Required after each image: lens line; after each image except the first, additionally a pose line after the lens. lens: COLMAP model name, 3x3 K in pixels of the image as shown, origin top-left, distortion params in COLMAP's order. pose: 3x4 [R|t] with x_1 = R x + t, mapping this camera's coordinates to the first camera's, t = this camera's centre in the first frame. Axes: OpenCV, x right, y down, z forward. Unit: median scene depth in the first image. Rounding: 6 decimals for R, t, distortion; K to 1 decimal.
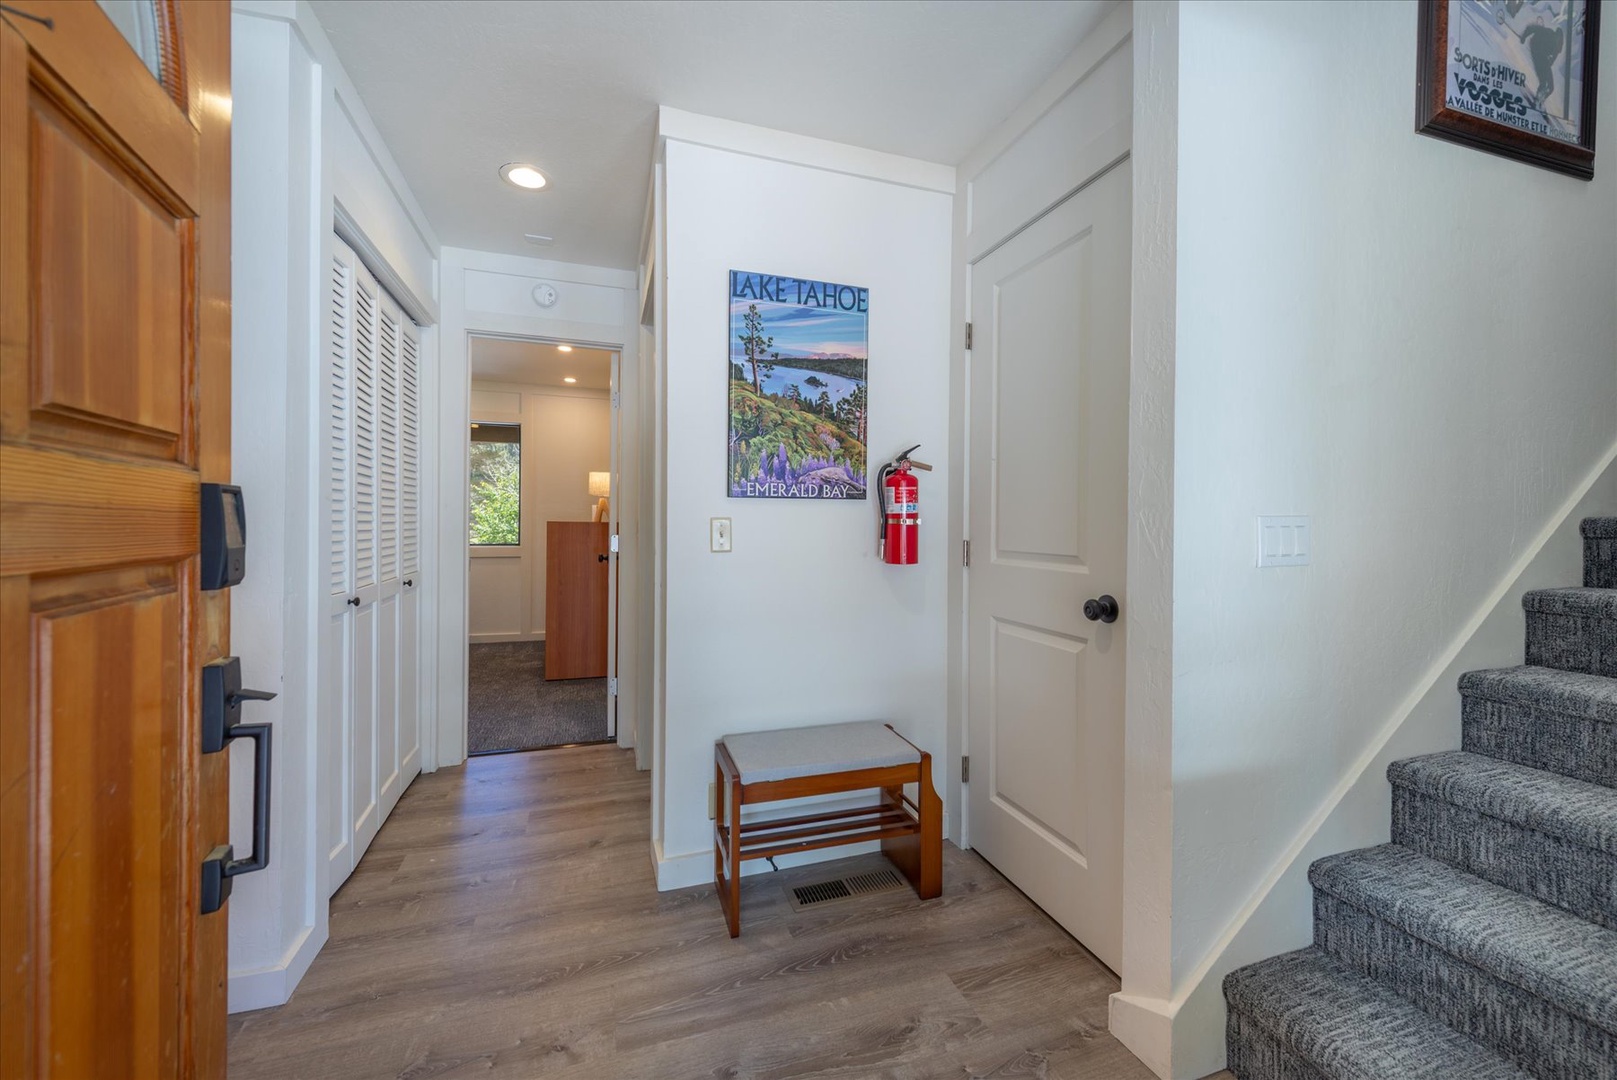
lens RADIAL K [[655.5, 0, 813.0], [0, 655.5, 529.4], [0, 0, 1]] dist [0.002154, 0.000024]
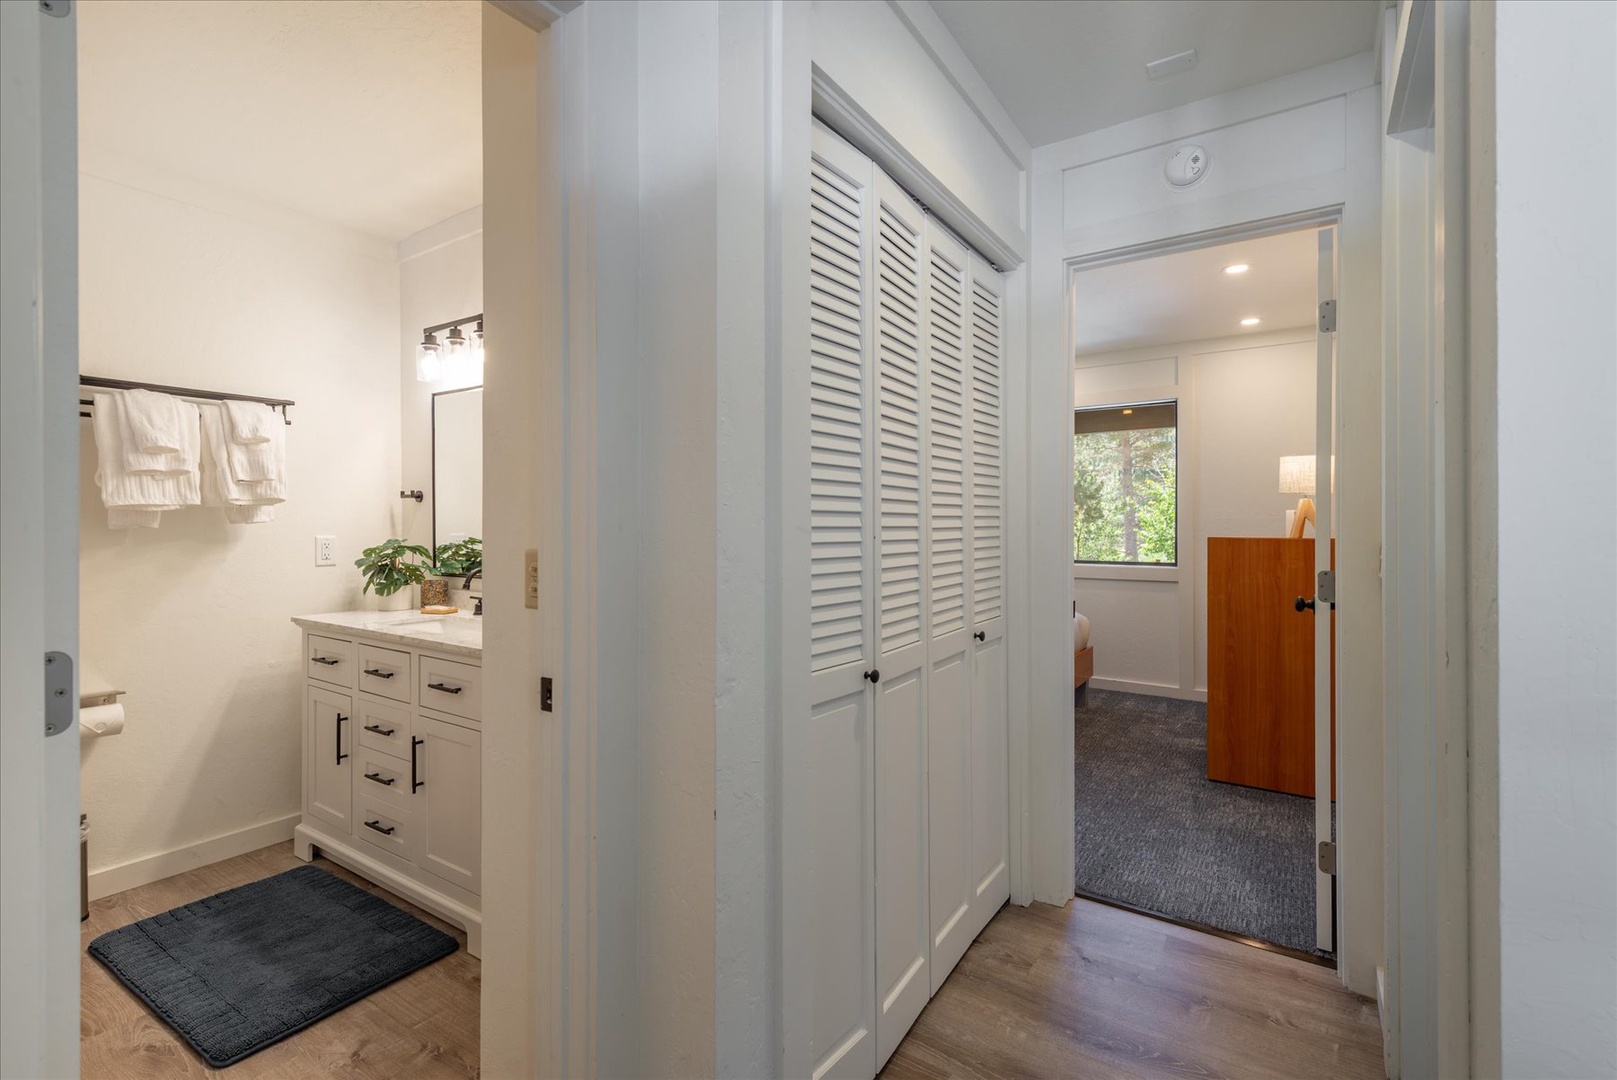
lens RADIAL K [[735.2, 0, 810.5], [0, 735.2, 526.3], [0, 0, 1]] dist [0.008557, -0.001673]
pose [[0.613438, -0.008792, -0.789694, -0.086718], [0.003633, 0.999959, -0.008311, -0.024236], [0.789734, 0.002229, 0.613445, 0.301892]]
